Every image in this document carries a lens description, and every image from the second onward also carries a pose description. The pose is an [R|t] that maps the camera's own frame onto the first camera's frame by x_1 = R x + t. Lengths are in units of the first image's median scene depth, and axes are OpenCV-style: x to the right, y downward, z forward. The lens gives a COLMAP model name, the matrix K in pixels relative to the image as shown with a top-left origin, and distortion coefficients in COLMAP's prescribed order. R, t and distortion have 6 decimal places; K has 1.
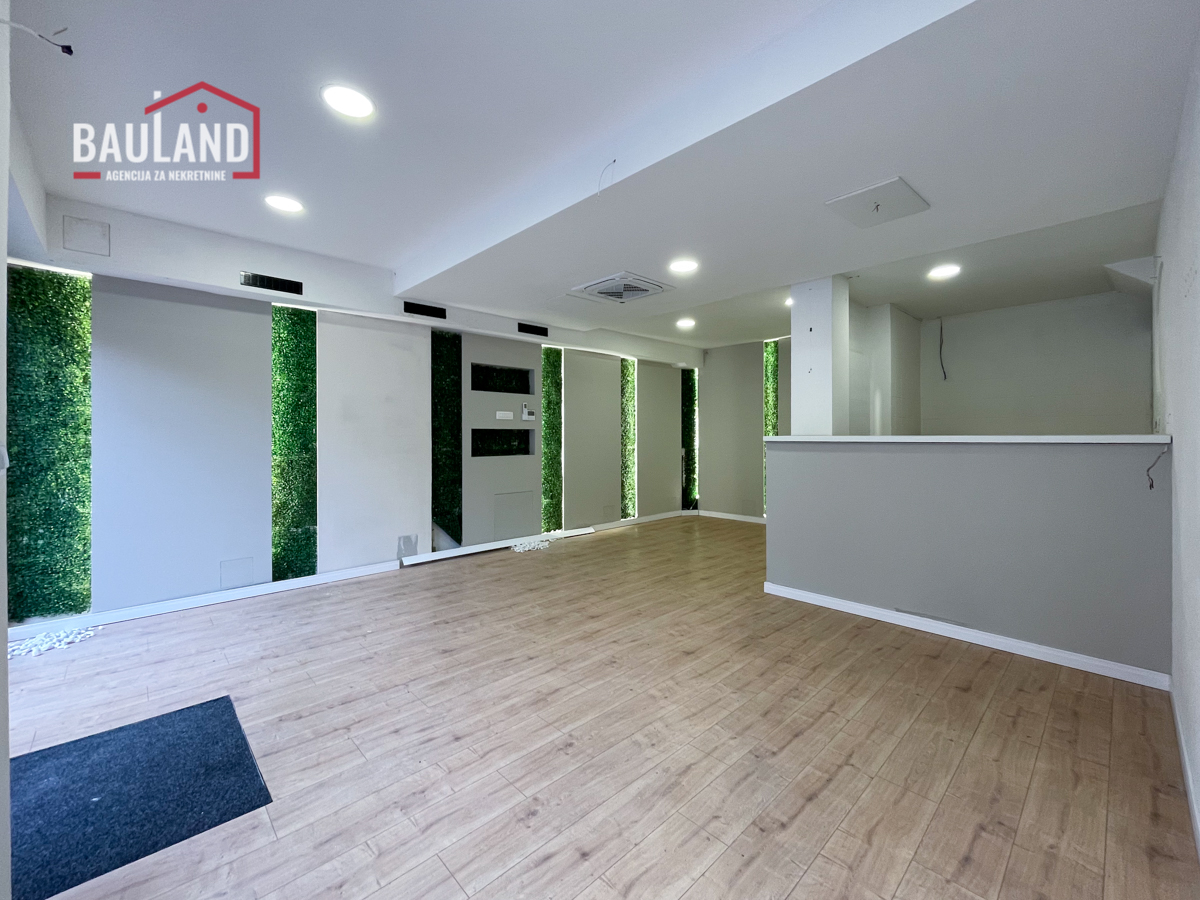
lens RADIAL K [[505.0, 0, 594.1], [0, 505.0, 435.3], [0, 0, 1]] dist [-0.001039, -0.000208]
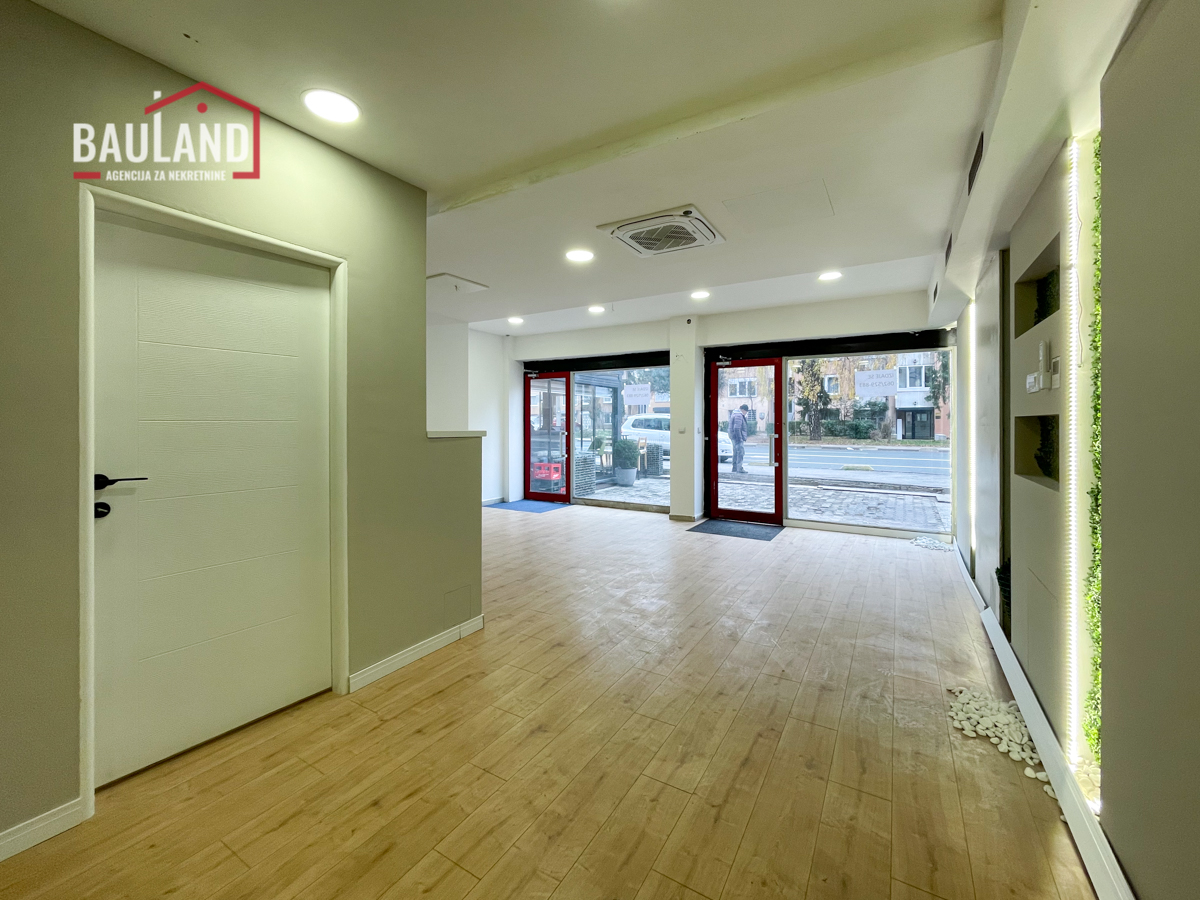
lens RADIAL K [[493.9, 0, 594.6], [0, 493.9, 427.9], [0, 0, 1]] dist [0.000556, -0.002953]
pose [[-0.965203, 0.001963, -0.261496, 0.407956], [-0.001522, 0.999913, 0.013124, -0.011723], [0.261498, 0.013065, -0.965115, 1.956964]]
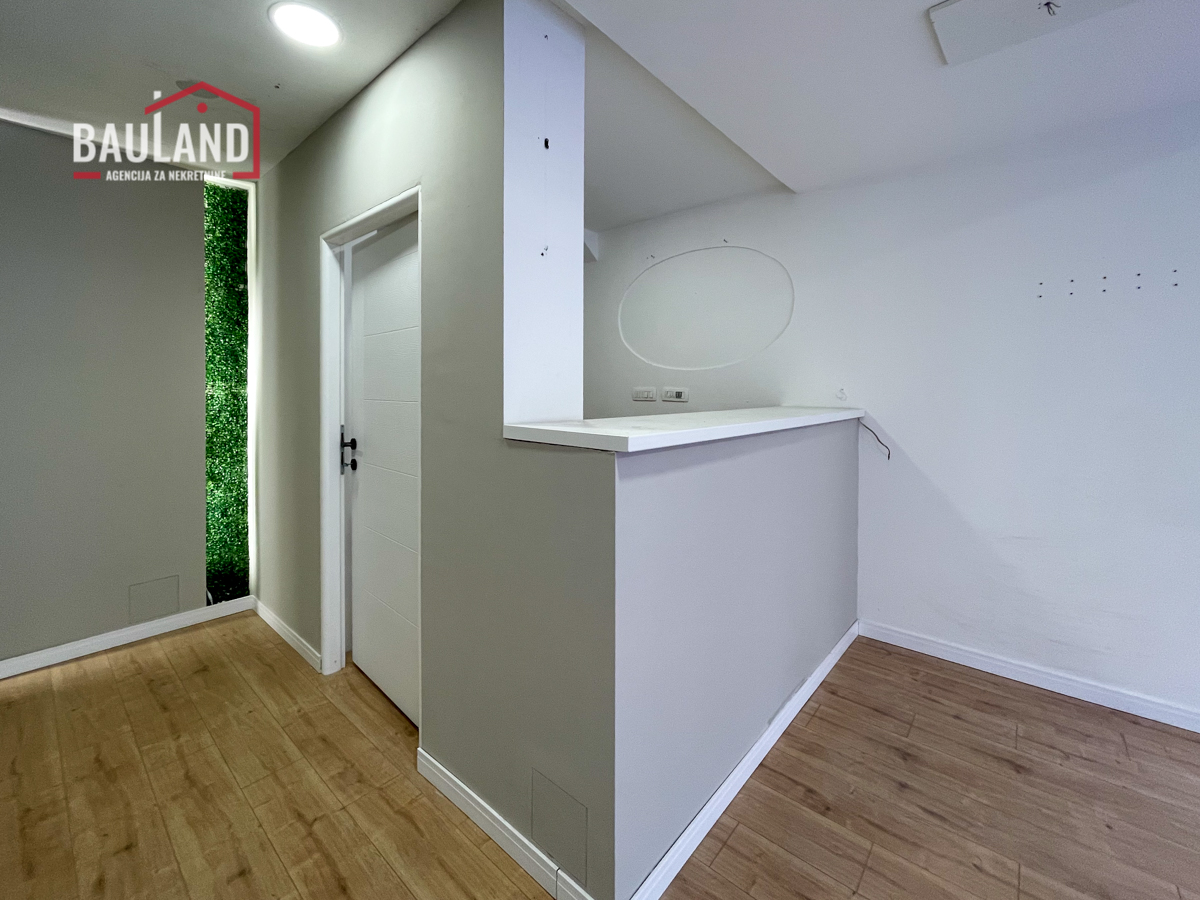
lens RADIAL K [[493.9, 0, 595.8], [0, 493.9, 405.7], [0, 0, 1]] dist [0.000556, -0.002953]
pose [[-0.105060, -0.018966, 0.994285, 0.065867], [-0.005844, 0.999813, 0.018454, -0.019705], [-0.994449, -0.003872, -0.105151, 1.145369]]
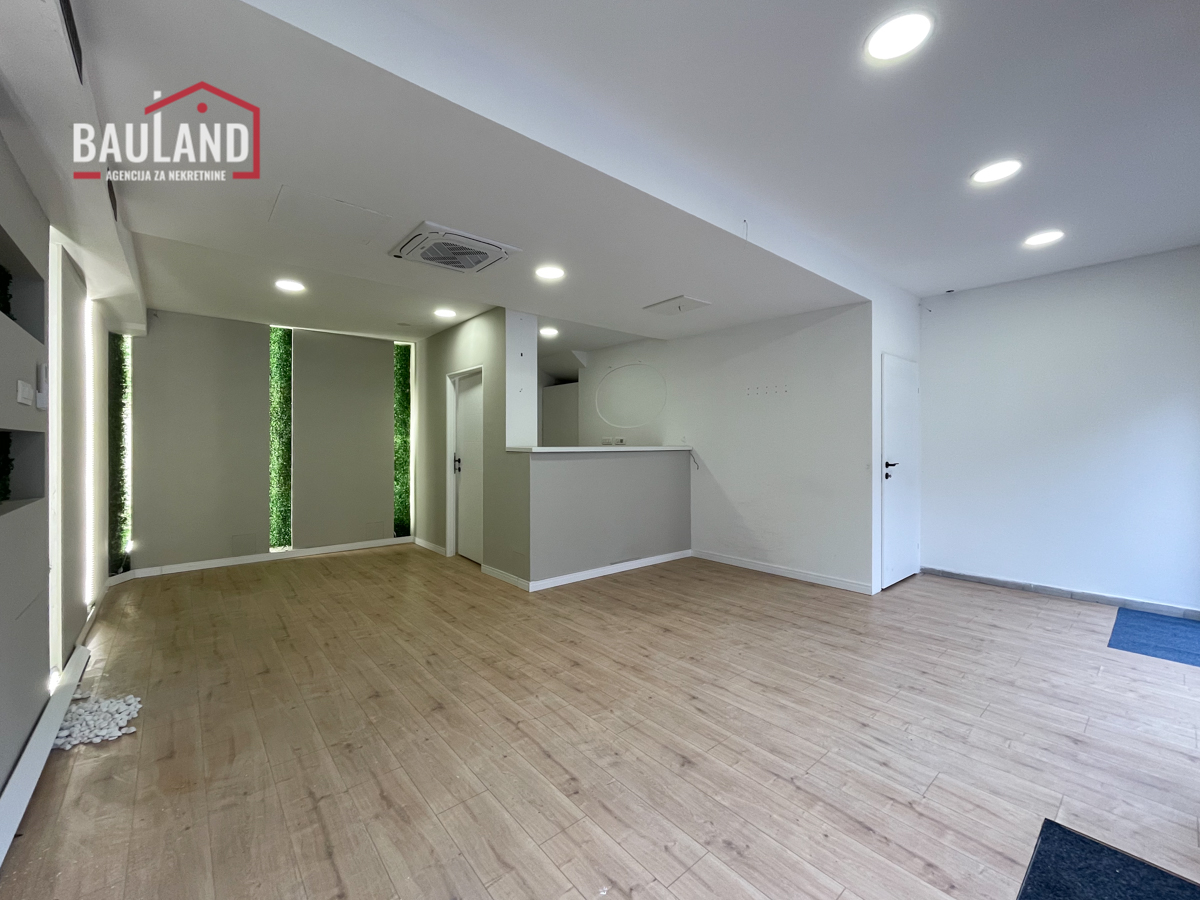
lens RADIAL K [[493.9, 0, 610.8], [0, 493.9, 447.6], [0, 0, 1]] dist [0.000556, -0.002953]
pose [[0.033601, -0.001719, 0.999434, -0.776835], [-0.000094, 0.999999, 0.001723, -0.000298], [-0.999435, -0.000152, 0.033601, 0.868934]]
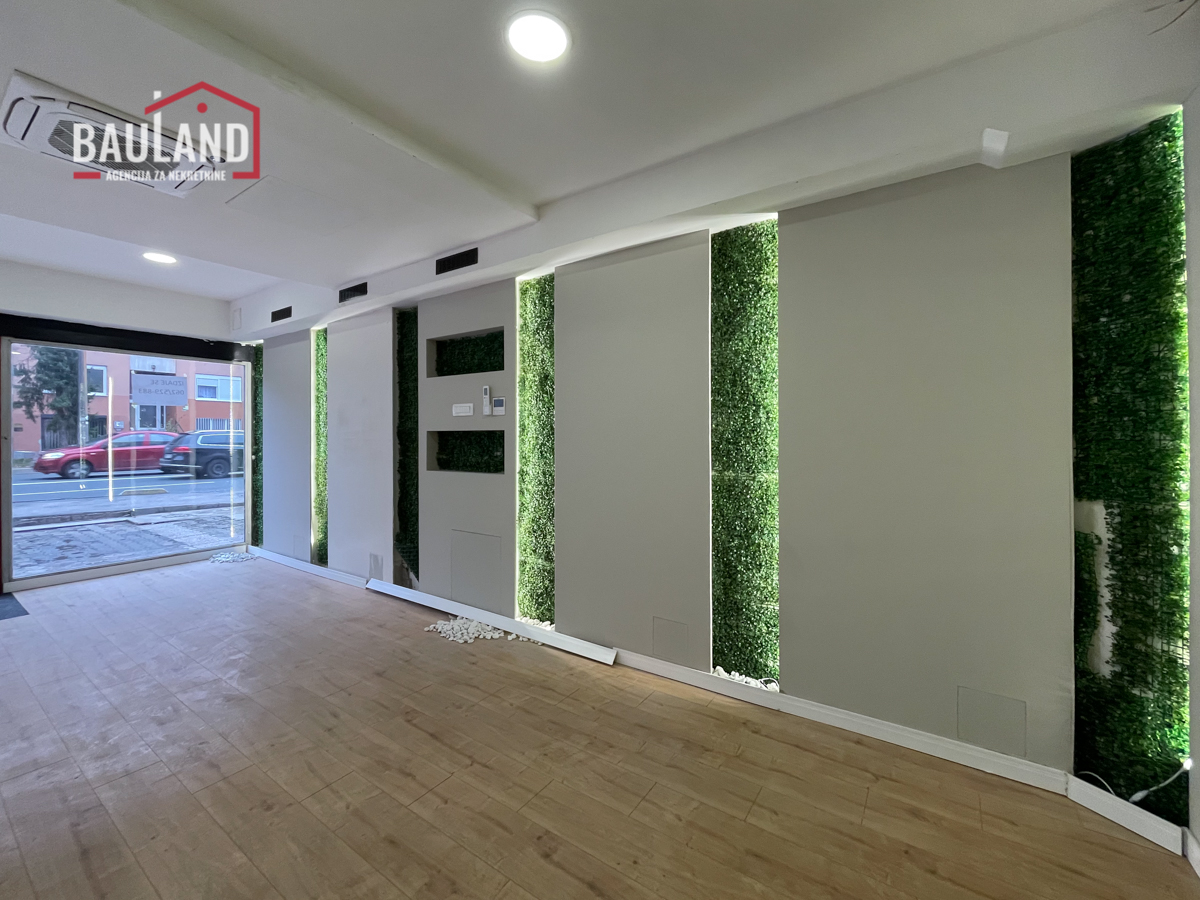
lens RADIAL K [[505.0, 0, 606.5], [0, 505.0, 431.9], [0, 0, 1]] dist [-0.001039, -0.000208]
pose [[0.212965, -0.006432, -0.977039, 0.740604], [0.001173, 0.999979, -0.006327, -0.009290], [0.977059, 0.000202, 0.212968, 1.581123]]
